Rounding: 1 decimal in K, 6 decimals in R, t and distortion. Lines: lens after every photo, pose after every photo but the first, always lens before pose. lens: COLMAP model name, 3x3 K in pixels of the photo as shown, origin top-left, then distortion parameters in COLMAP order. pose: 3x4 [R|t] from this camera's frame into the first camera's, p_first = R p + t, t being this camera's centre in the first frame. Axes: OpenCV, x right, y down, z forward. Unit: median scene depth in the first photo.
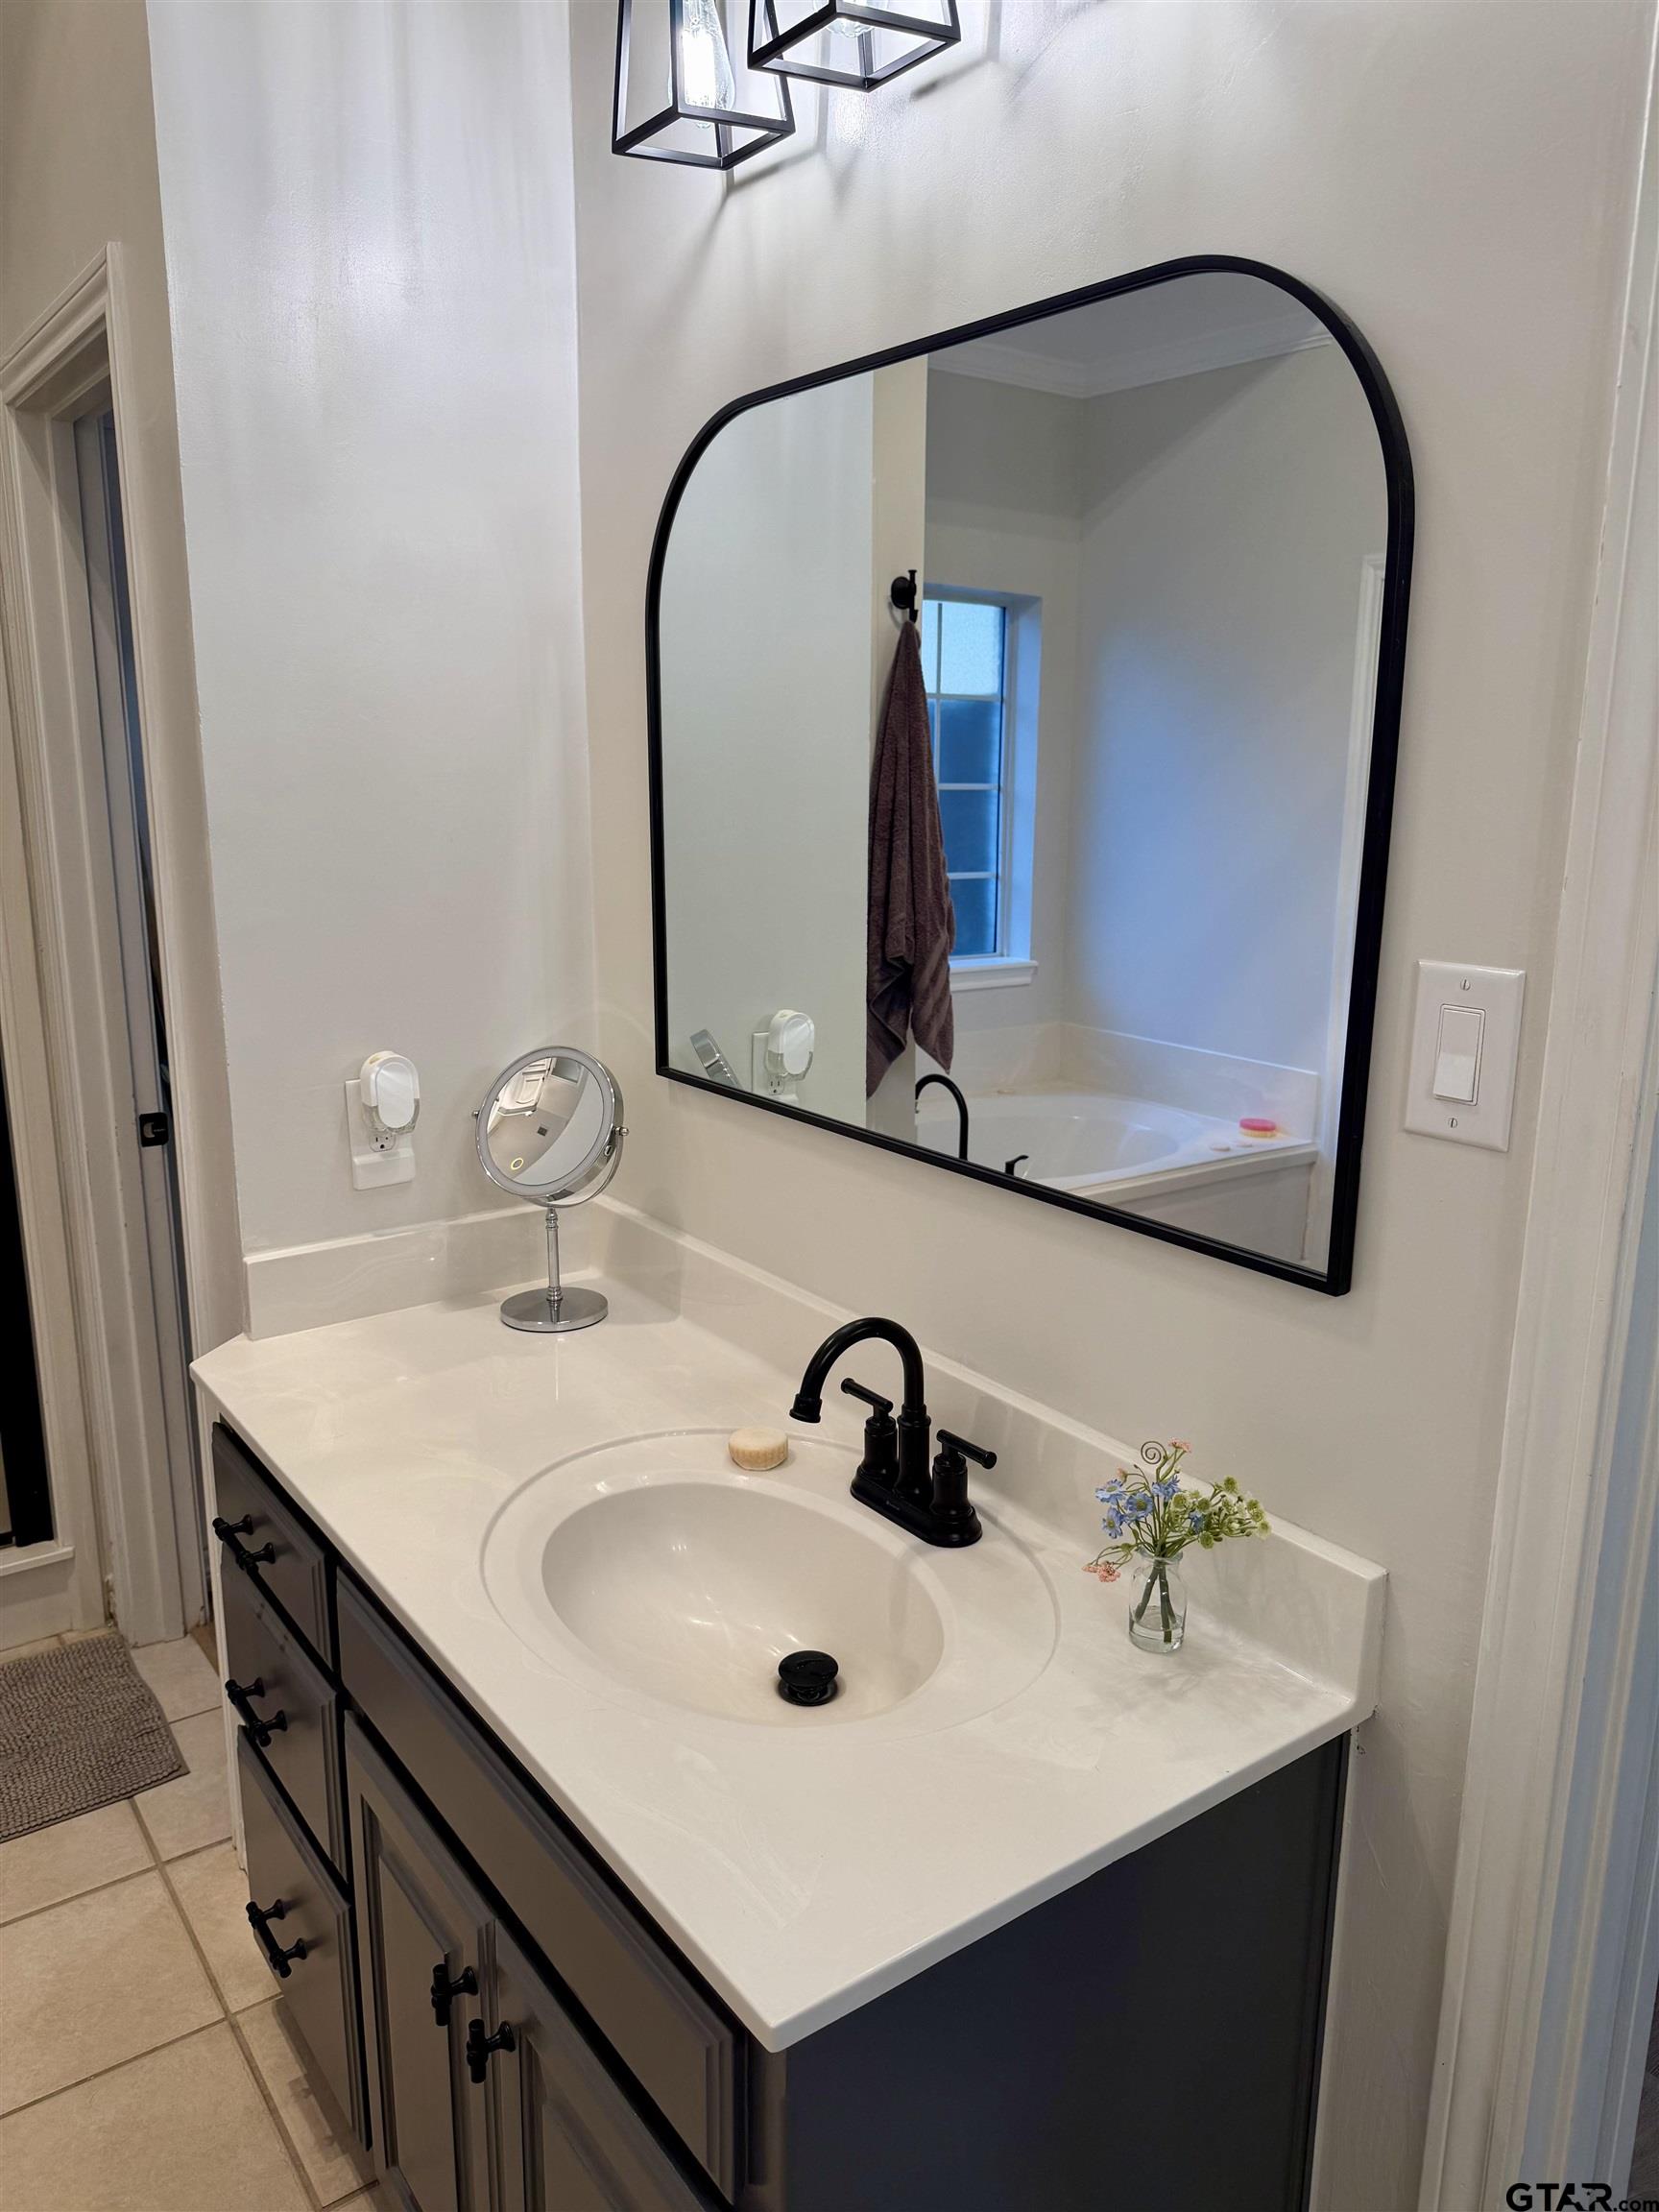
lens RADIAL K [[1561.4, 0, 841.9], [0, 1561.4, 1096.2], [0, 0, 1]] dist [0.029243, -0.045540]
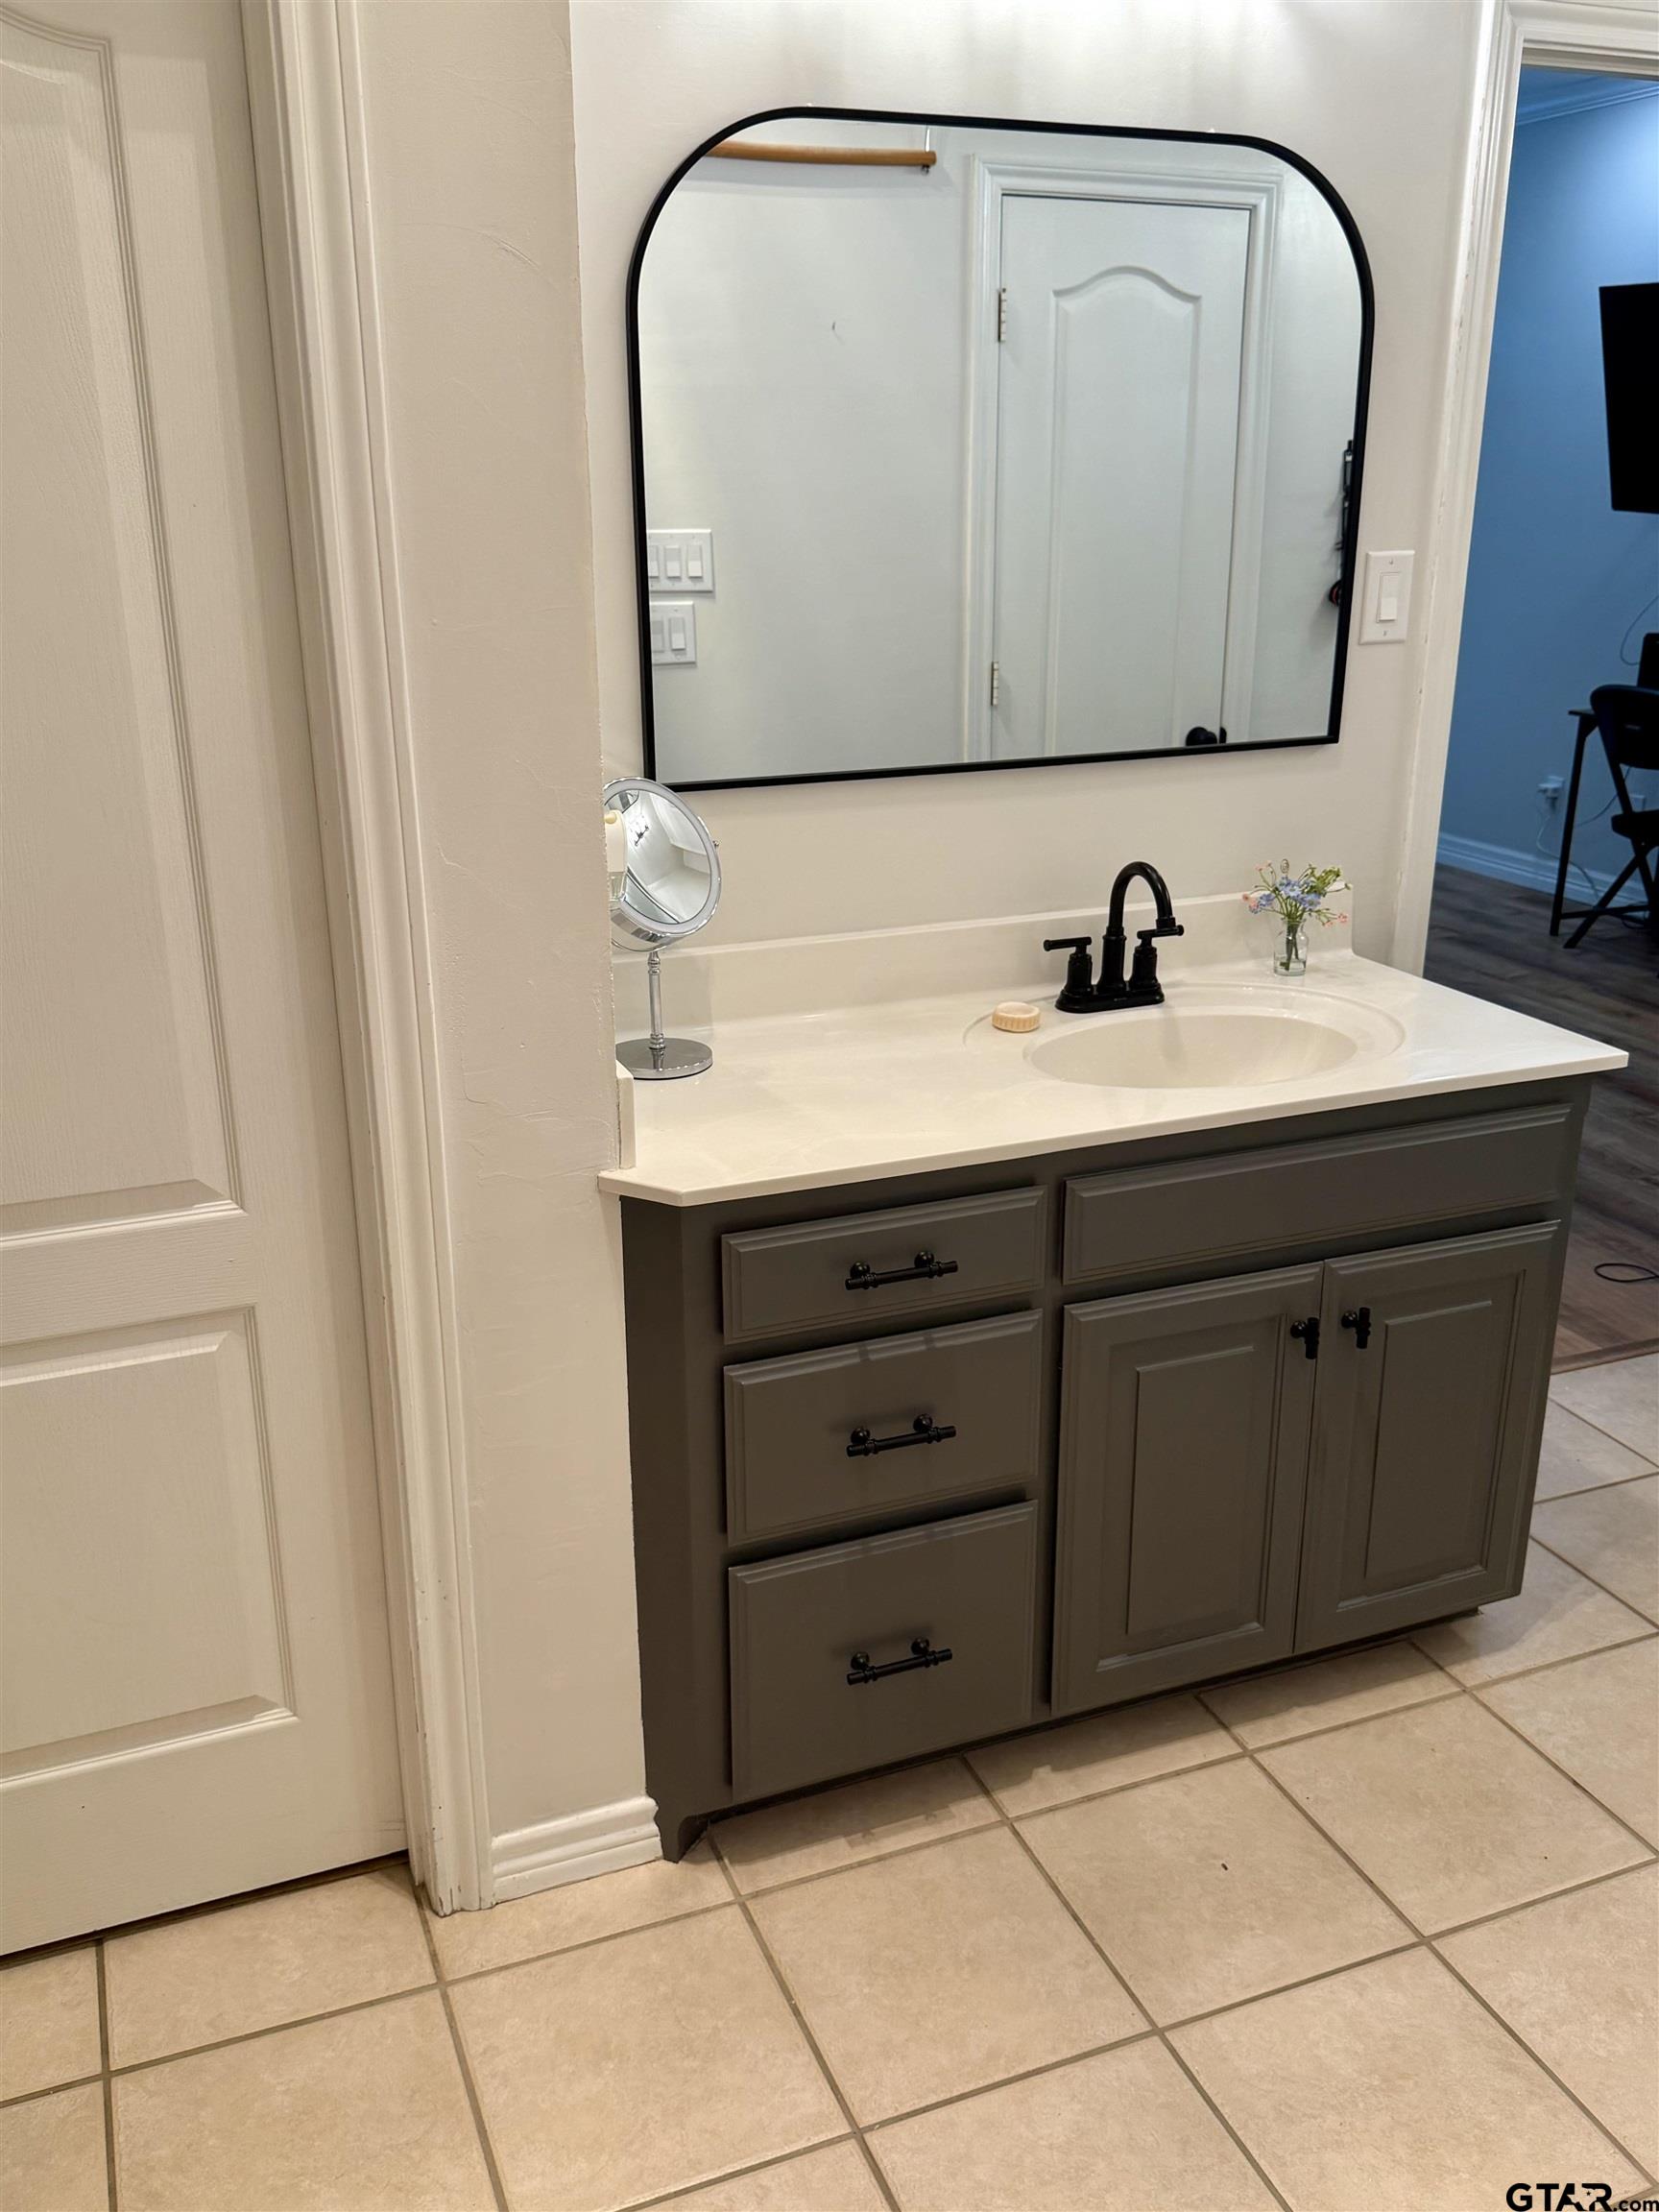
lens RADIAL K [[1901.1, 0, 829.9], [0, 1901.1, 1113.2], [0, 0, 1]] dist [0.042884, -0.004400]
pose [[0.244385, -0.322826, 0.914363, -2.064115], [0.212993, 0.937797, 0.274172, -0.213215], [-0.945997, 0.127749, 0.297943, 0.940927]]
